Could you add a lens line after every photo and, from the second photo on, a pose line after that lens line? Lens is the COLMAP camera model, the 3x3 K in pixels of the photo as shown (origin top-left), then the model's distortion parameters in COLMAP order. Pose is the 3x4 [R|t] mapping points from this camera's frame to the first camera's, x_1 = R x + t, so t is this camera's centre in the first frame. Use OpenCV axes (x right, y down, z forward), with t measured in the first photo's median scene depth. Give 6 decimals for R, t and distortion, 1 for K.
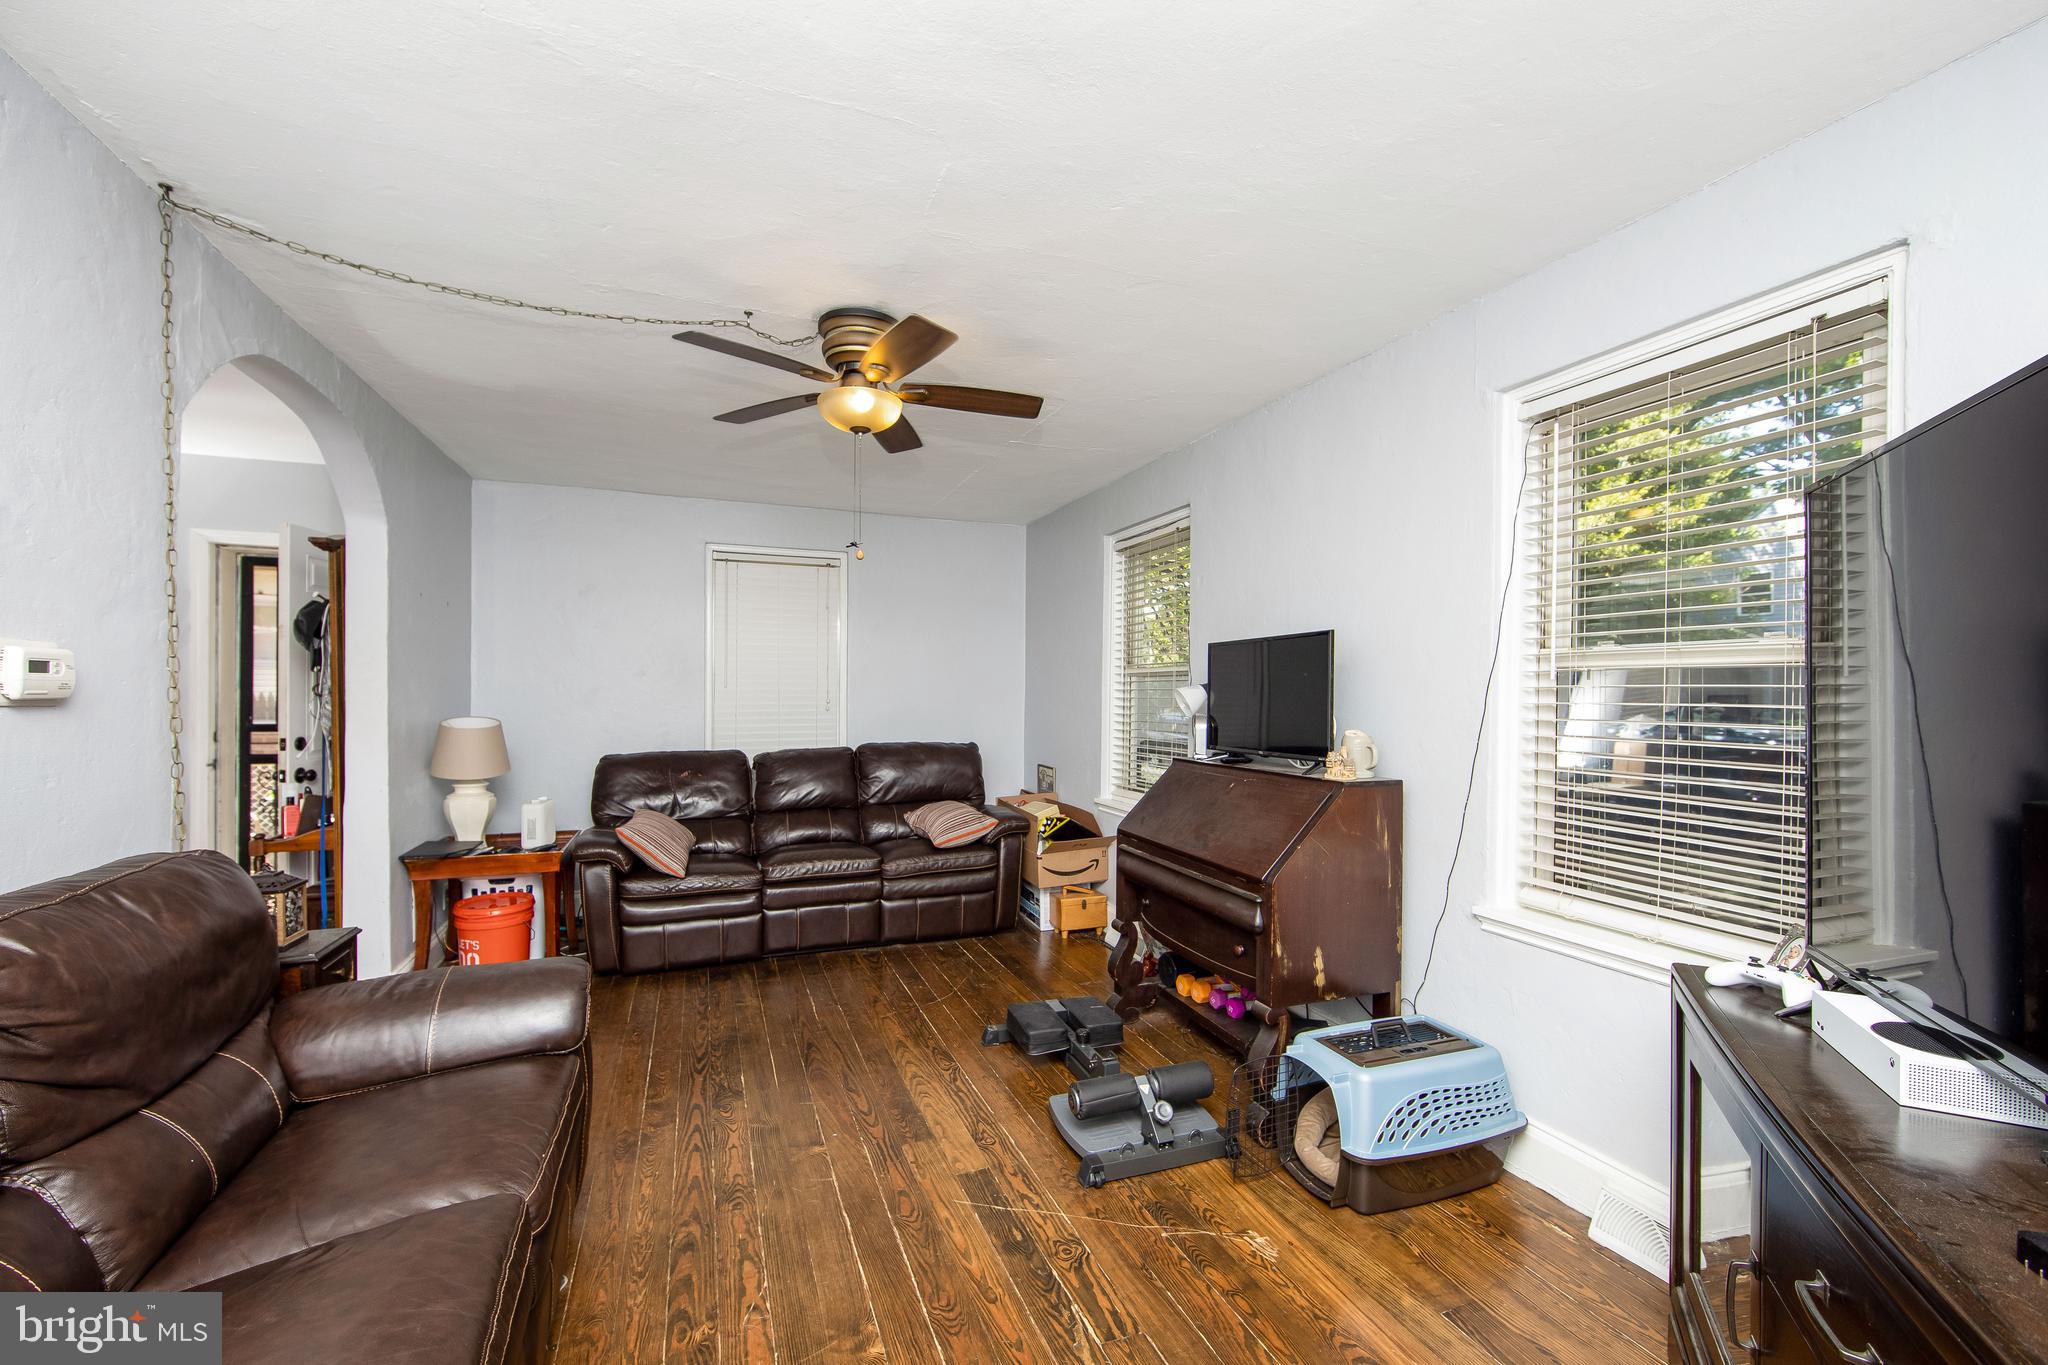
lens RADIAL K [[832.4, 0, 1024.7], [0, 832.4, 689.4], [0, 0, 1]] dist [-0.012518, 0.002412]
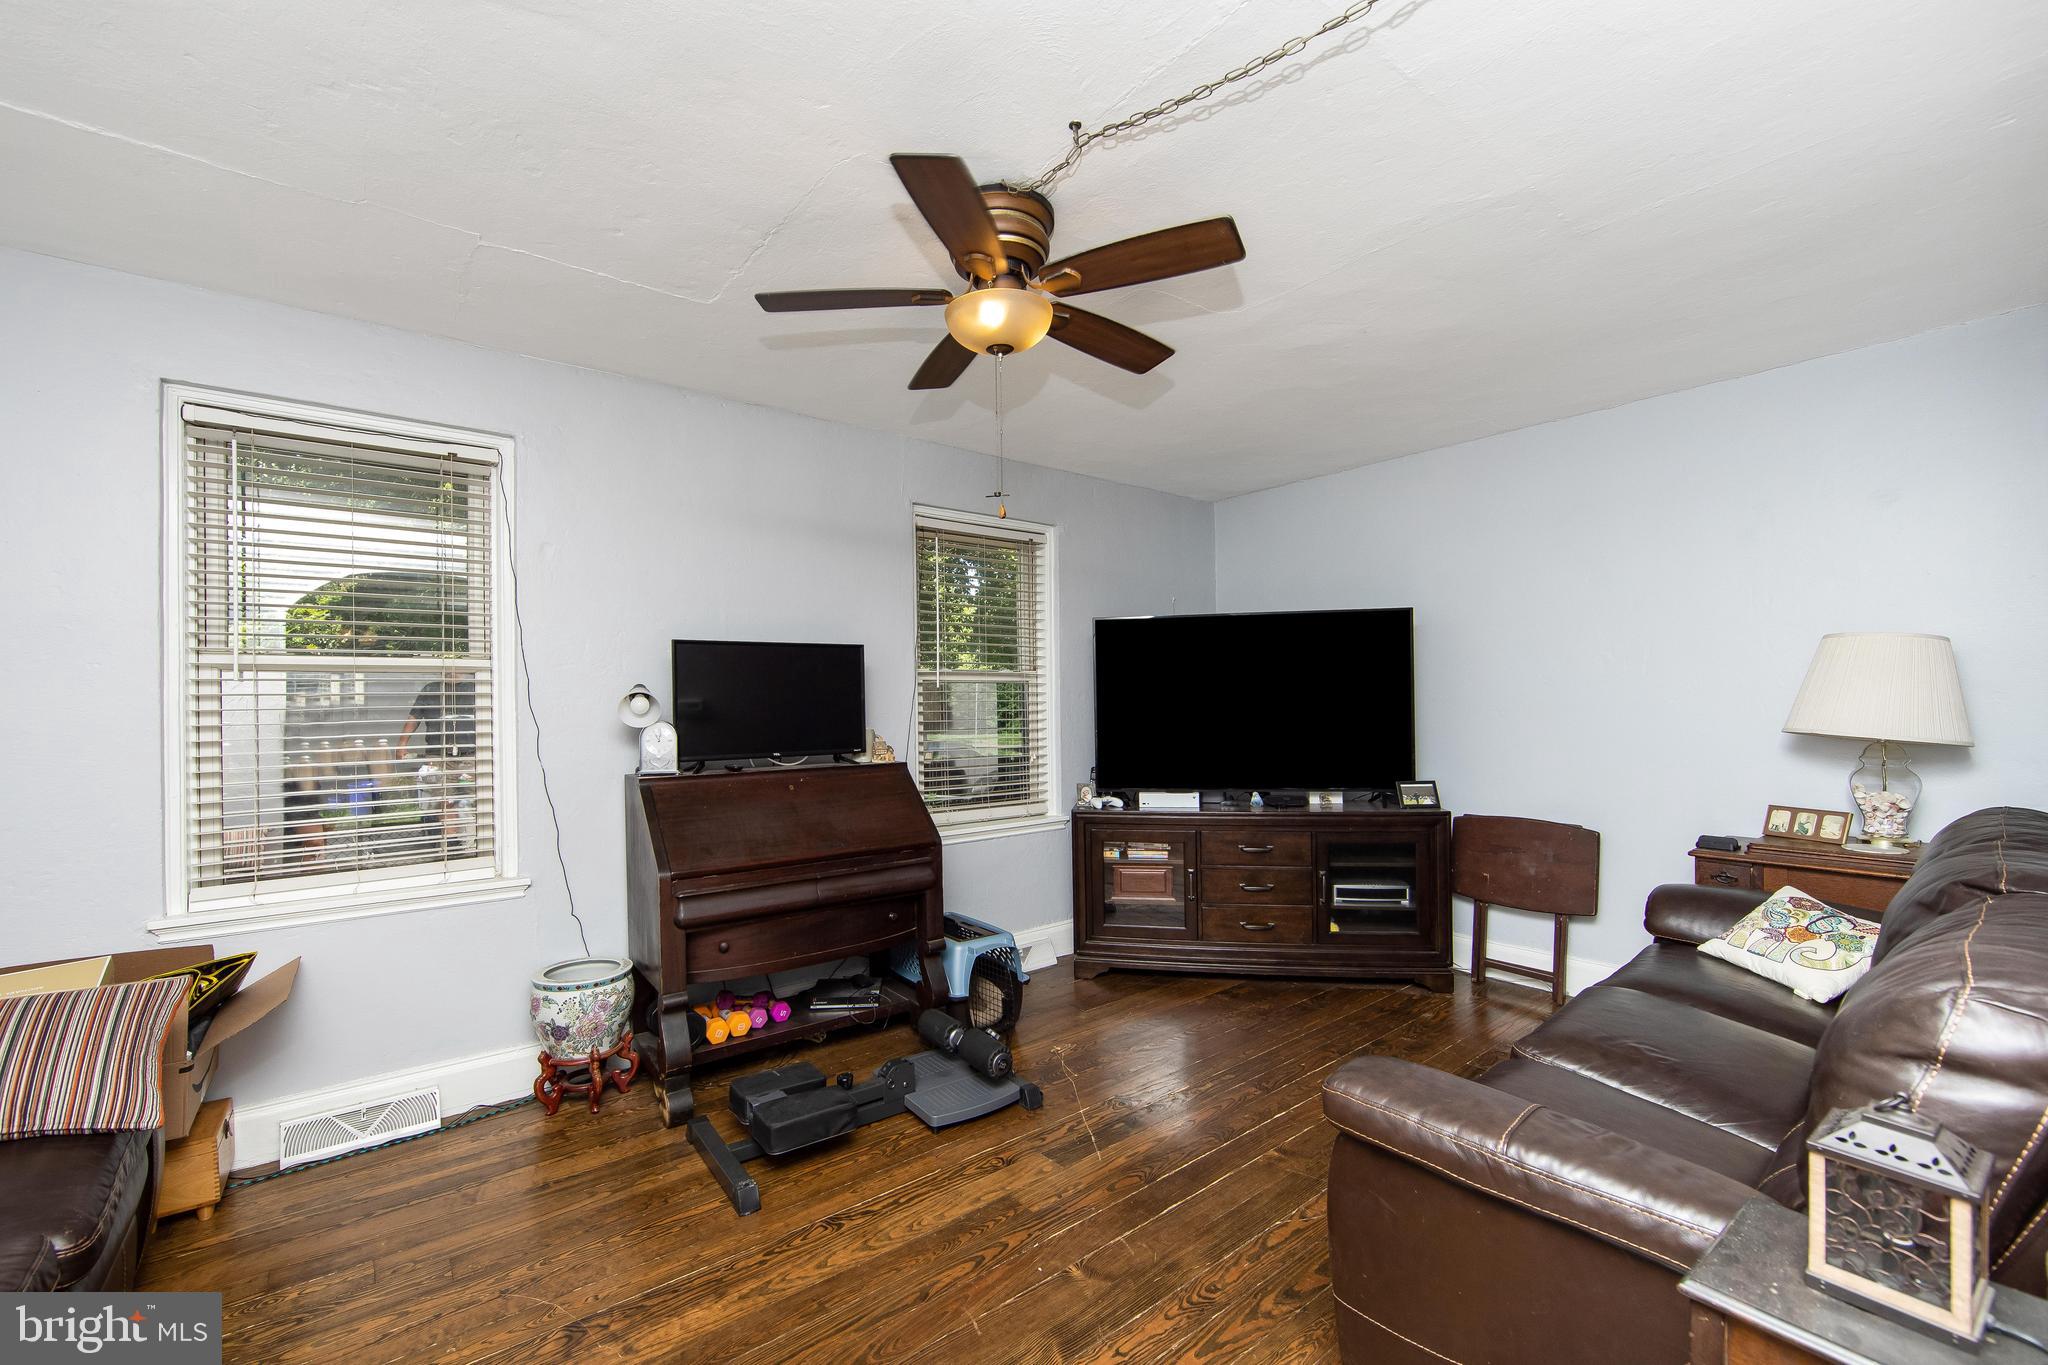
lens RADIAL K [[832.4, 0, 1008.5], [0, 832.4, 695.6], [0, 0, 1]] dist [-0.012518, 0.002412]
pose [[-0.299169, 0.009814, 0.954150, -1.057507], [-0.003236, 0.999931, -0.011299, 0.019089], [-0.954195, -0.006468, -0.299117, 1.396436]]
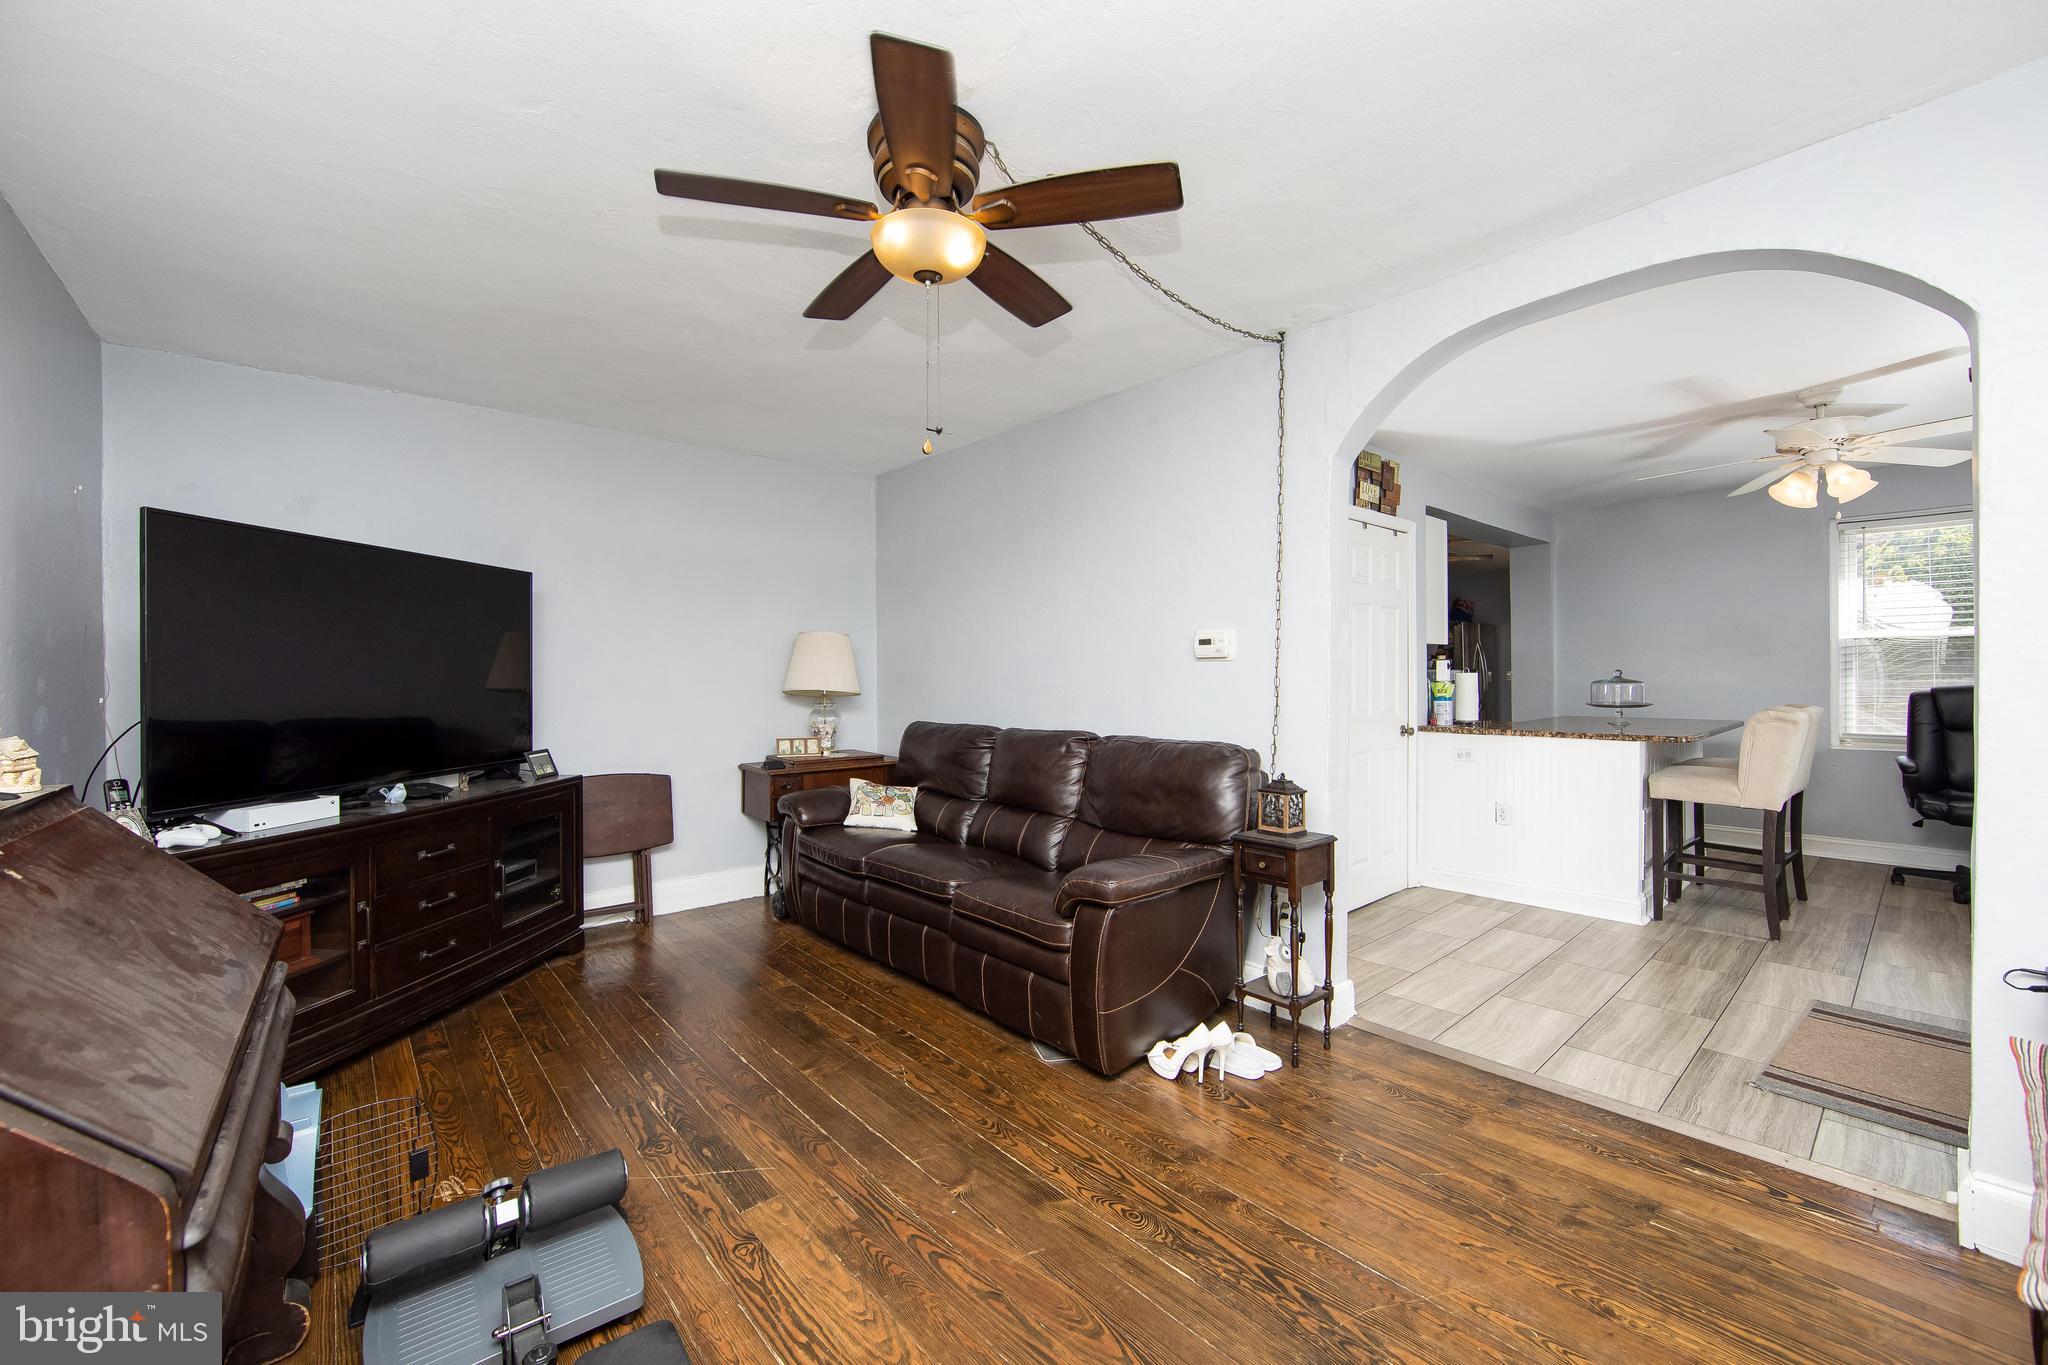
lens RADIAL K [[795.2, 0, 1007.3], [0, 795.2, 689.1], [0, 0, 1]] dist [-0.001079, -0.000266]
pose [[-0.948130, 0.011676, -0.317669, -0.052354], [0.011813, 0.999929, 0.001495, 0.057692], [0.317664, -0.002335, -0.948201, 1.902075]]
